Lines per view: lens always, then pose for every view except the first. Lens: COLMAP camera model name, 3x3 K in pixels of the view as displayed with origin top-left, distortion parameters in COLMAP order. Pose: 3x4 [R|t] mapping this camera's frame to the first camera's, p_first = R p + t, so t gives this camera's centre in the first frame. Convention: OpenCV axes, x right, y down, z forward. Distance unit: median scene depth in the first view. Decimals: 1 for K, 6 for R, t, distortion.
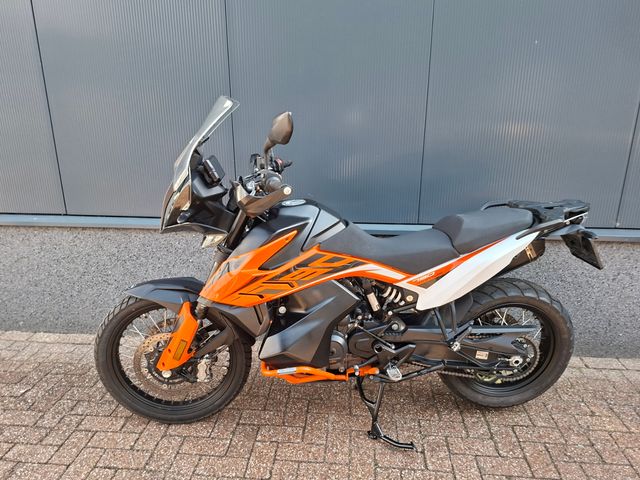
lens RADIAL K [[461.8, 0, 294.3], [0, 461.8, 236.5], [0, 0, 1]] dist [-0.005374, -0.017438]
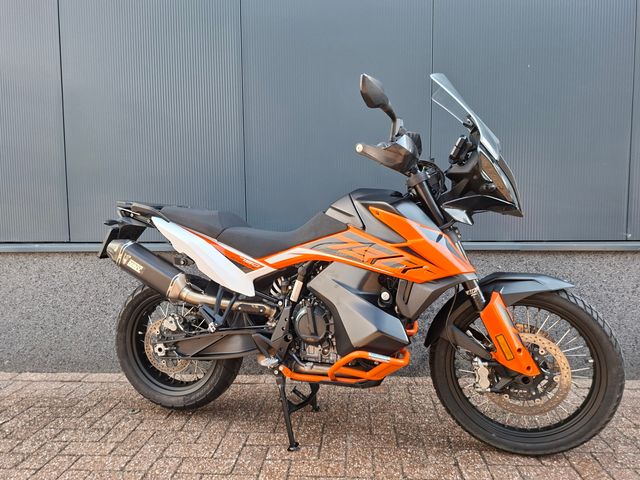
lens RADIAL K [[461.8, 0, 305.3], [0, 461.8, 235.3], [0, 0, 1]] dist [-0.005374, -0.017438]
pose [[0.999668, -0.002452, 0.025639, -0.028054], [0.008116, 0.974733, -0.223224, 0.215795], [-0.024444, 0.223358, 0.974430, 0.049629]]
